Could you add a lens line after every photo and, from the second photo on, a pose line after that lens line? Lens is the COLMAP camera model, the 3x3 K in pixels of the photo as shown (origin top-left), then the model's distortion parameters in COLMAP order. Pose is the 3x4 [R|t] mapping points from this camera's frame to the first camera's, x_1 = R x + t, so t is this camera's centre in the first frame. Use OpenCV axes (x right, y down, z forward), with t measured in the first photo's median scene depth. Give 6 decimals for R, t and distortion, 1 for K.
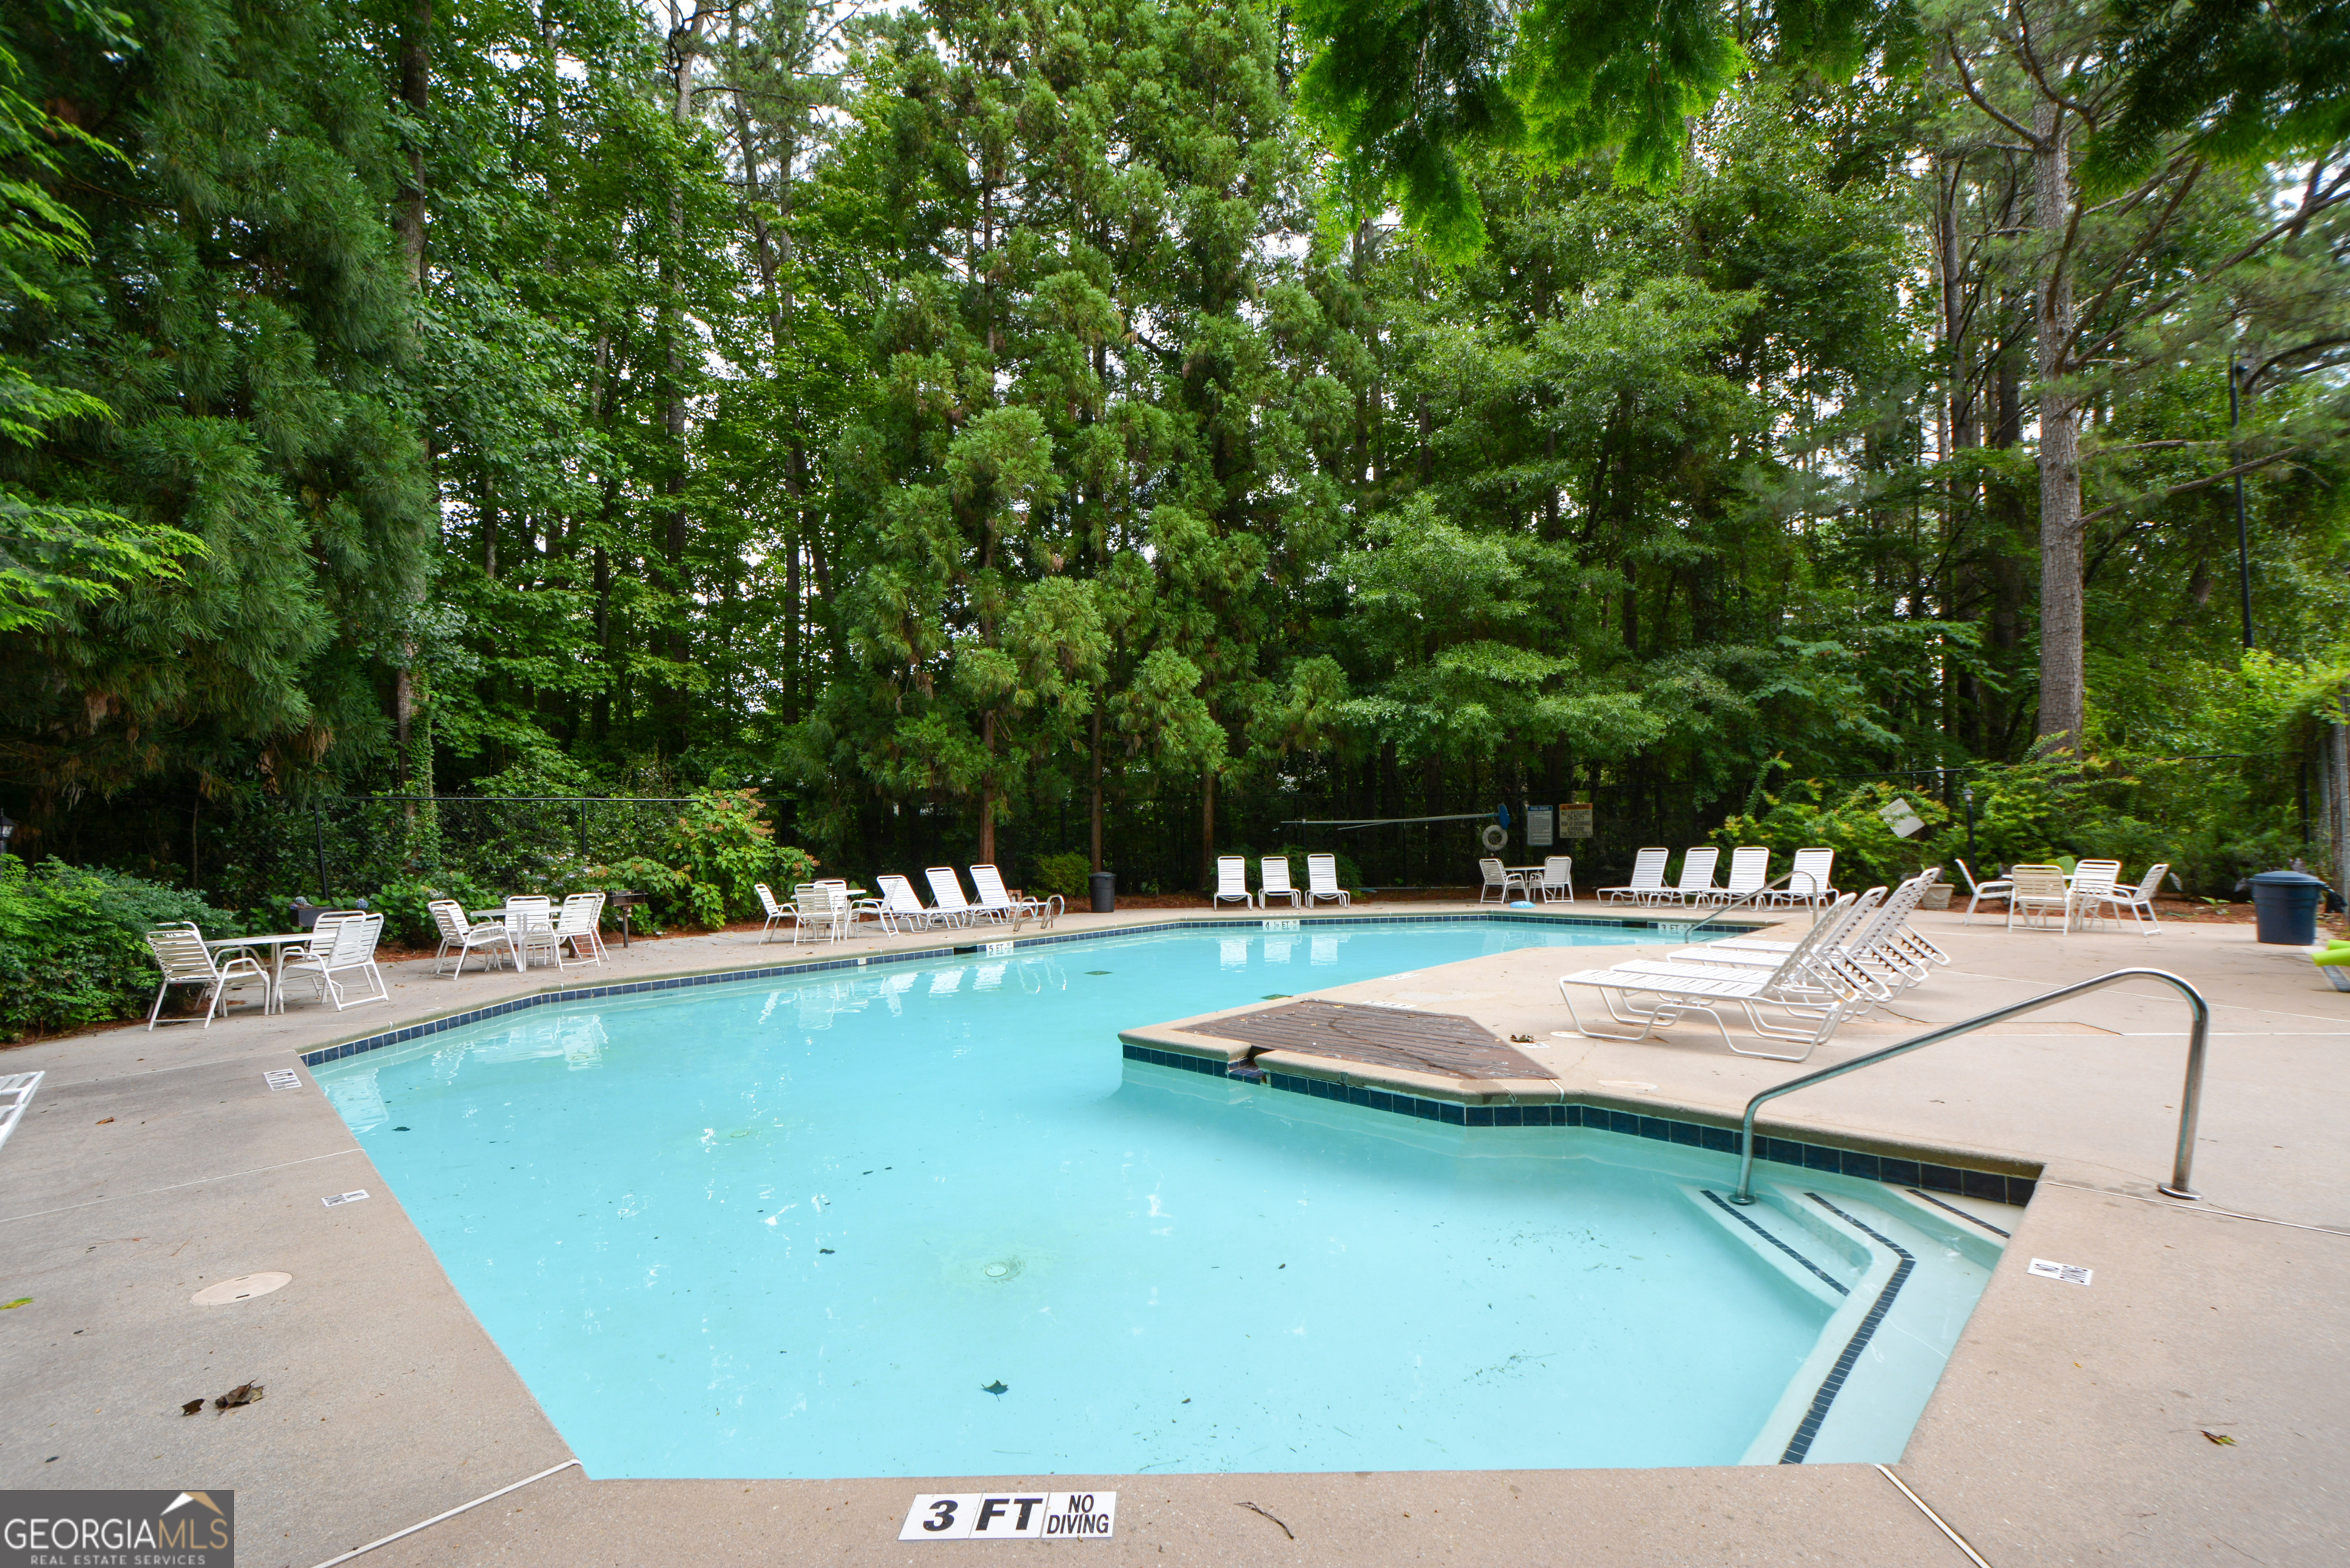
lens RADIAL K [[1030.3, 0, 1180.9], [0, 1030.3, 833.8], [0, 0, 1]] dist [0.000653, 0.000092]
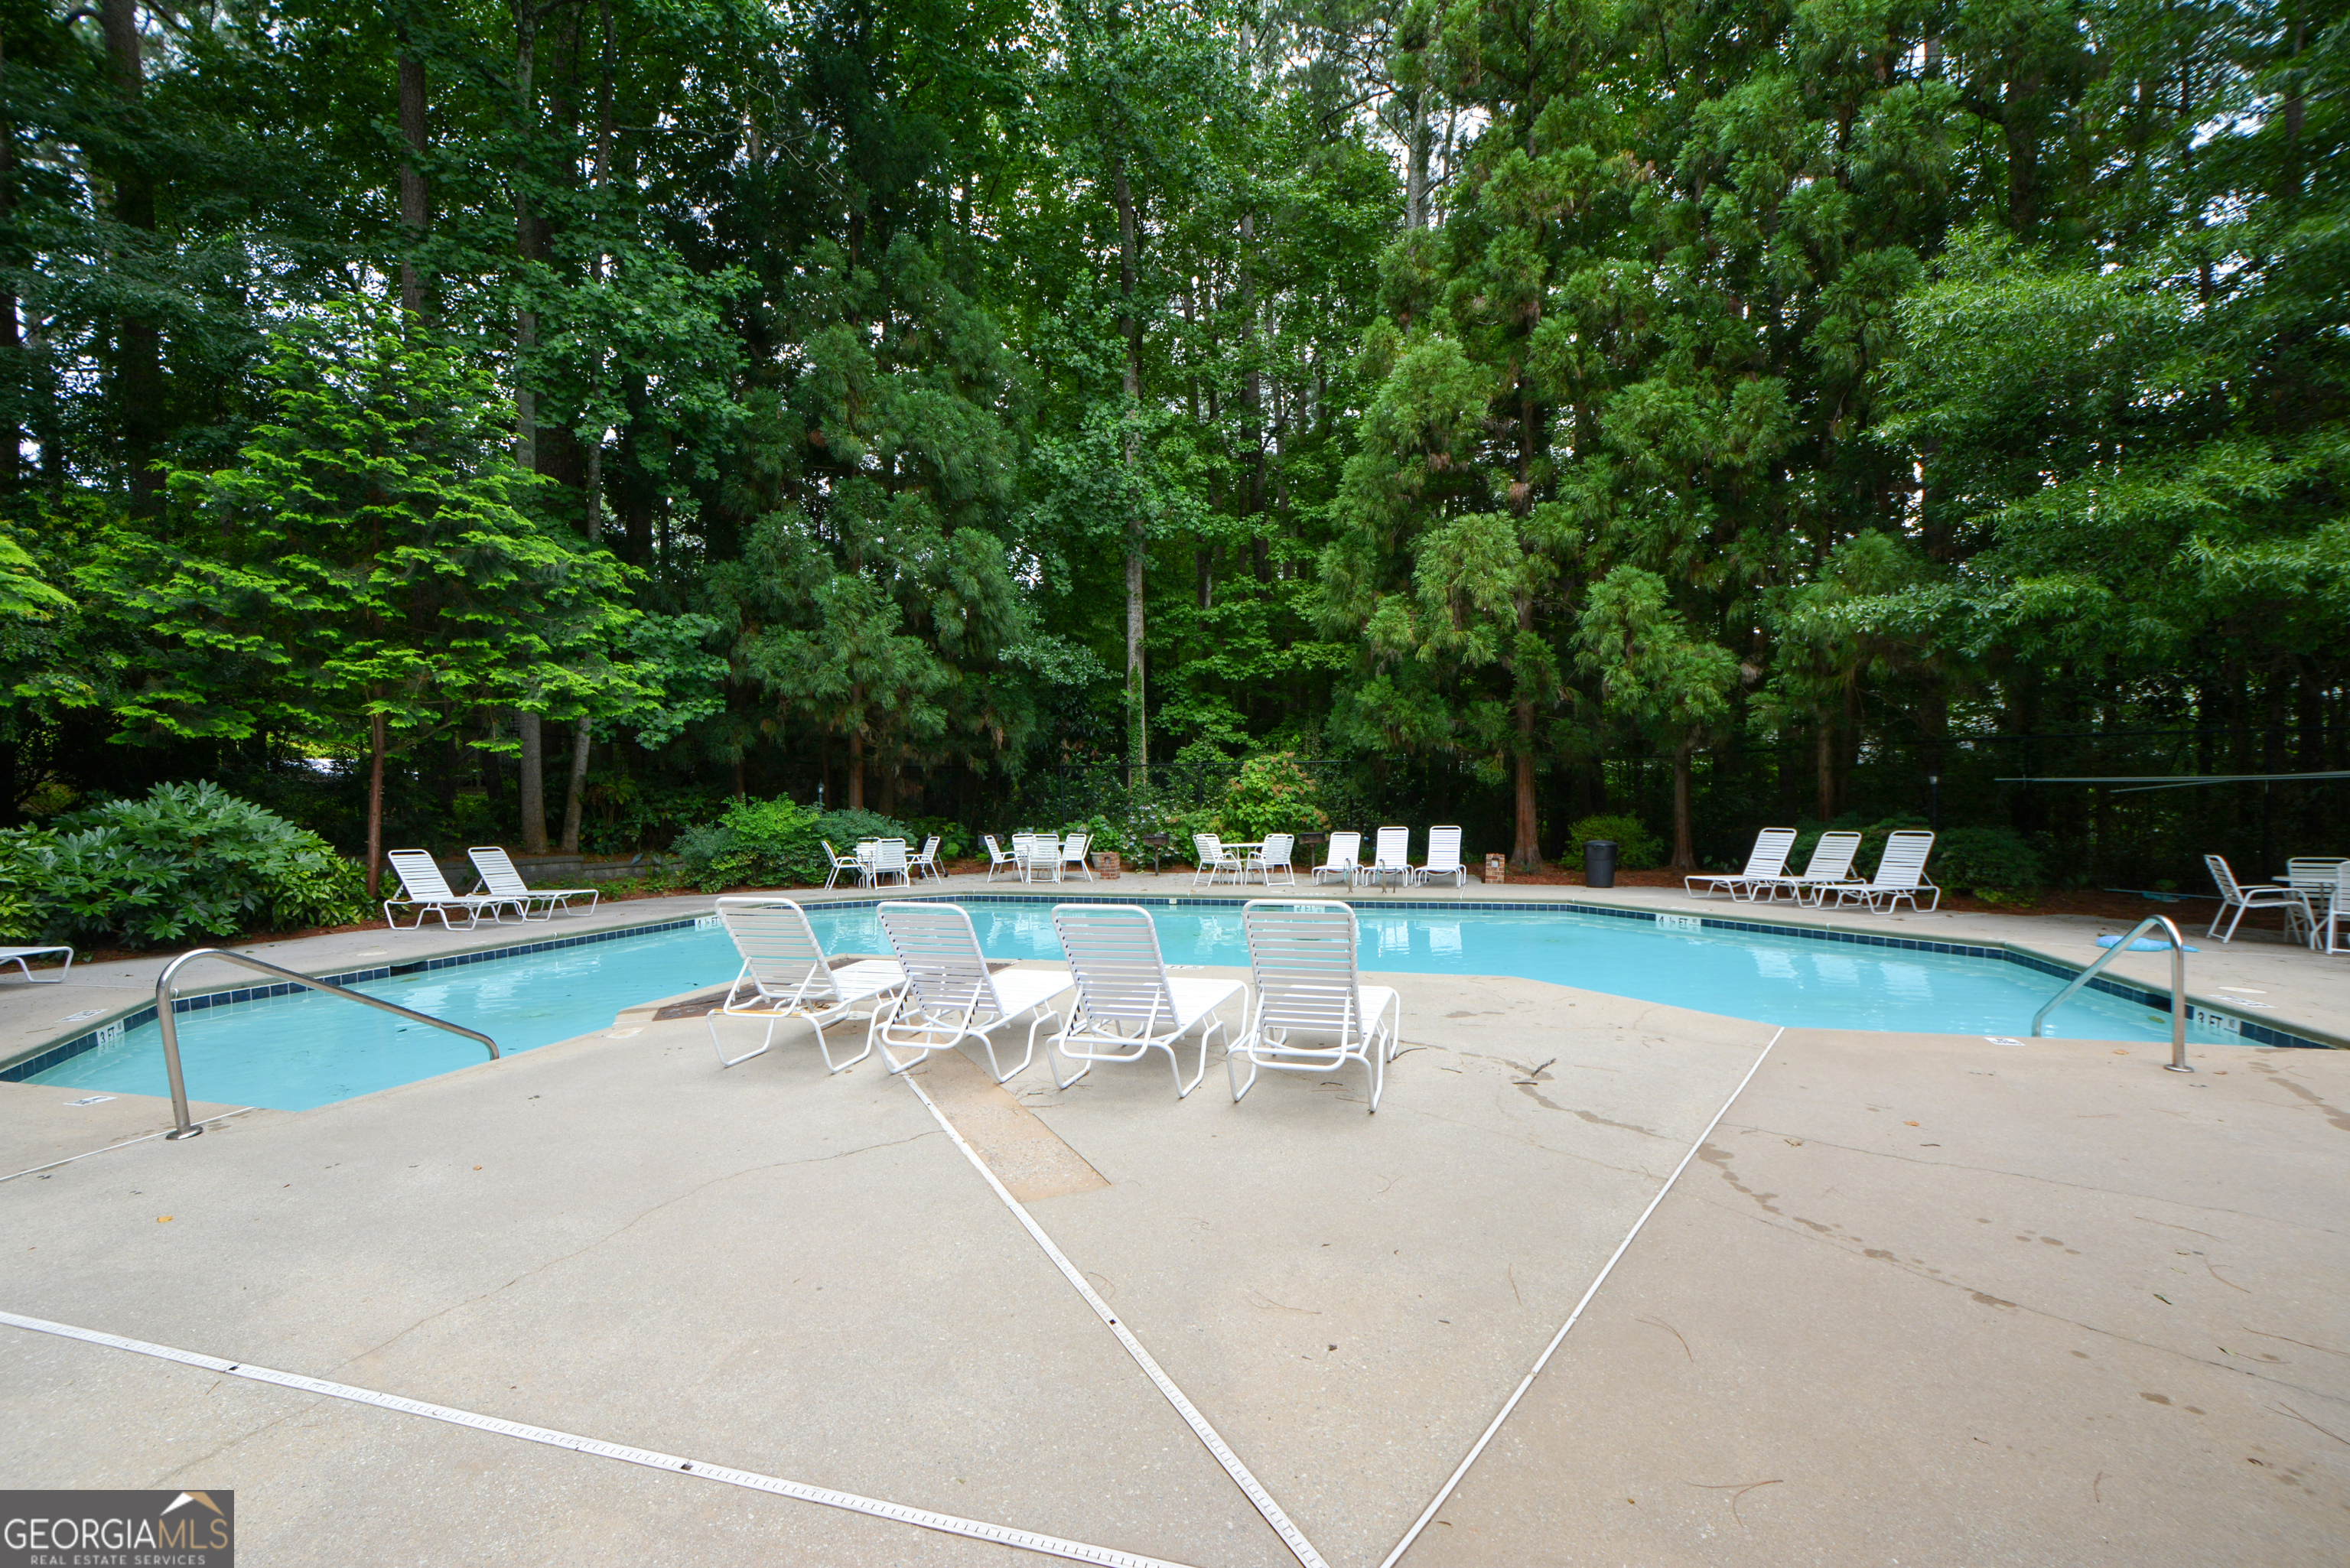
lens RADIAL K [[1027.4, 0, 1175.0], [0, 1027.4, 784.0], [0, 0, 1]] dist [0.000047, 0.000032]
pose [[0.497534, 0.000996, -0.867444, 0.676147], [-0.006068, 0.999979, -0.002332, -0.007800], [0.867423, 0.006424, 0.497530, 0.390870]]
